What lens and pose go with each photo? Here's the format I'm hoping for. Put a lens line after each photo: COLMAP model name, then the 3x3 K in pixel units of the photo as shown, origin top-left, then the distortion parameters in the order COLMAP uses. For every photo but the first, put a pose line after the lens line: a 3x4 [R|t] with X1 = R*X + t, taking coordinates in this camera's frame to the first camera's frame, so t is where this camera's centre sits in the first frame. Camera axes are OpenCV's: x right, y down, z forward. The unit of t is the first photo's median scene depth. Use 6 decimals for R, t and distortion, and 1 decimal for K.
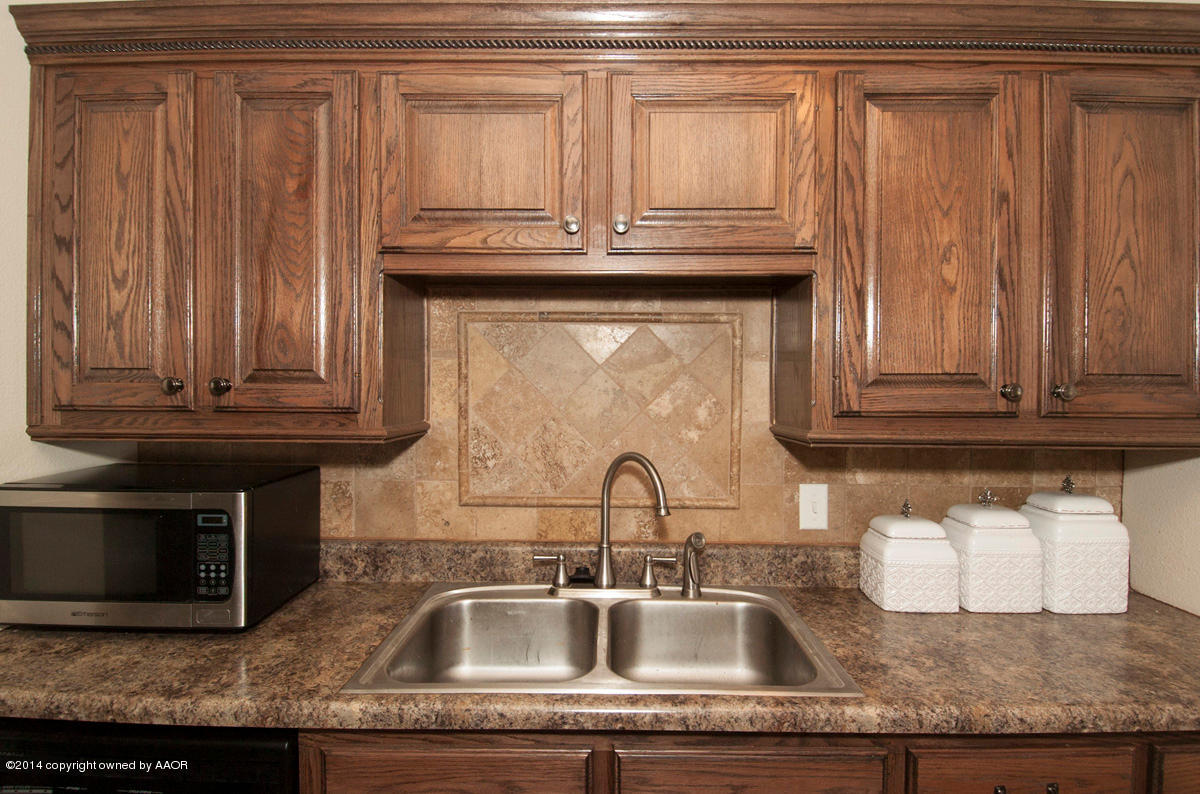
lens RADIAL K [[623.1, 0, 608.2], [0, 623.1, 394.2], [0, 0, 1]] dist [-0.000466, -0.000717]
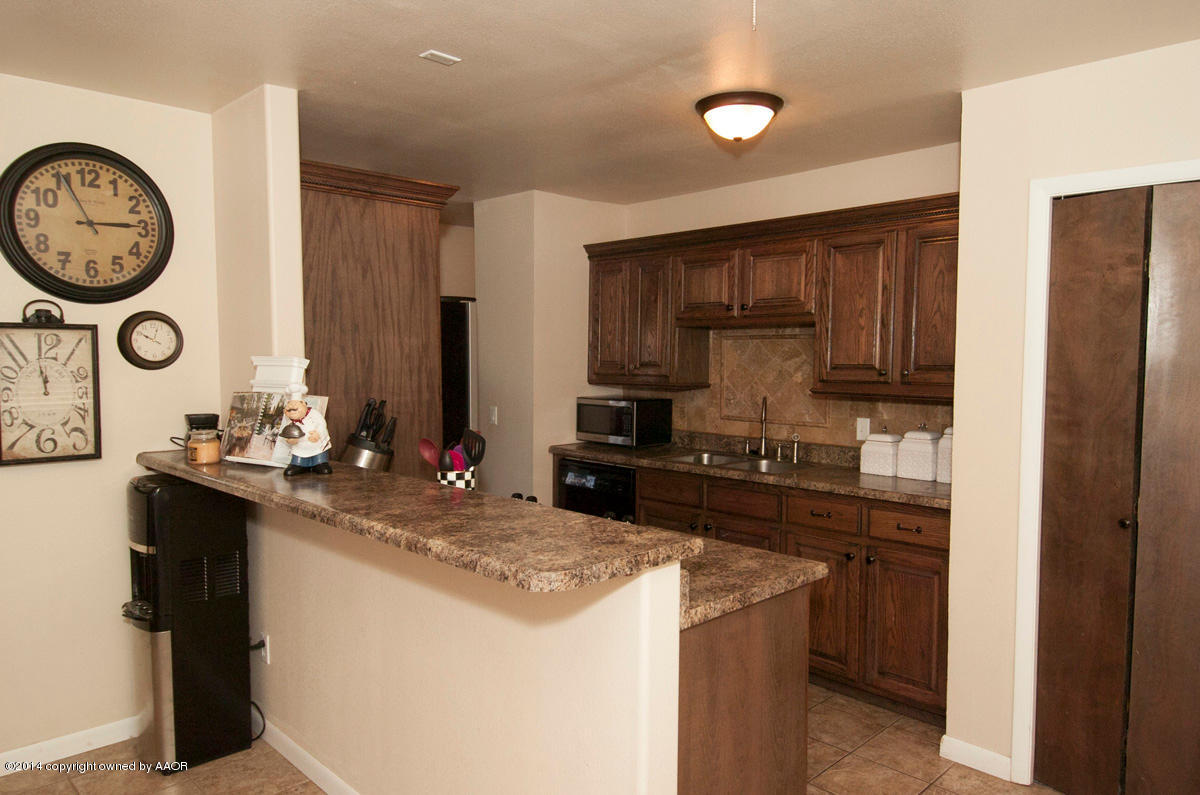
lens RADIAL K [[783.2, 0, 598.8], [0, 783.2, 394.2], [0, 0, 1]] dist [0.008091, -0.008456]
pose [[0.697255, 0.032891, -0.716068, 1.566686], [-0.013428, 0.999371, 0.032828, -0.004314], [0.716698, -0.013274, 0.697258, -1.391413]]
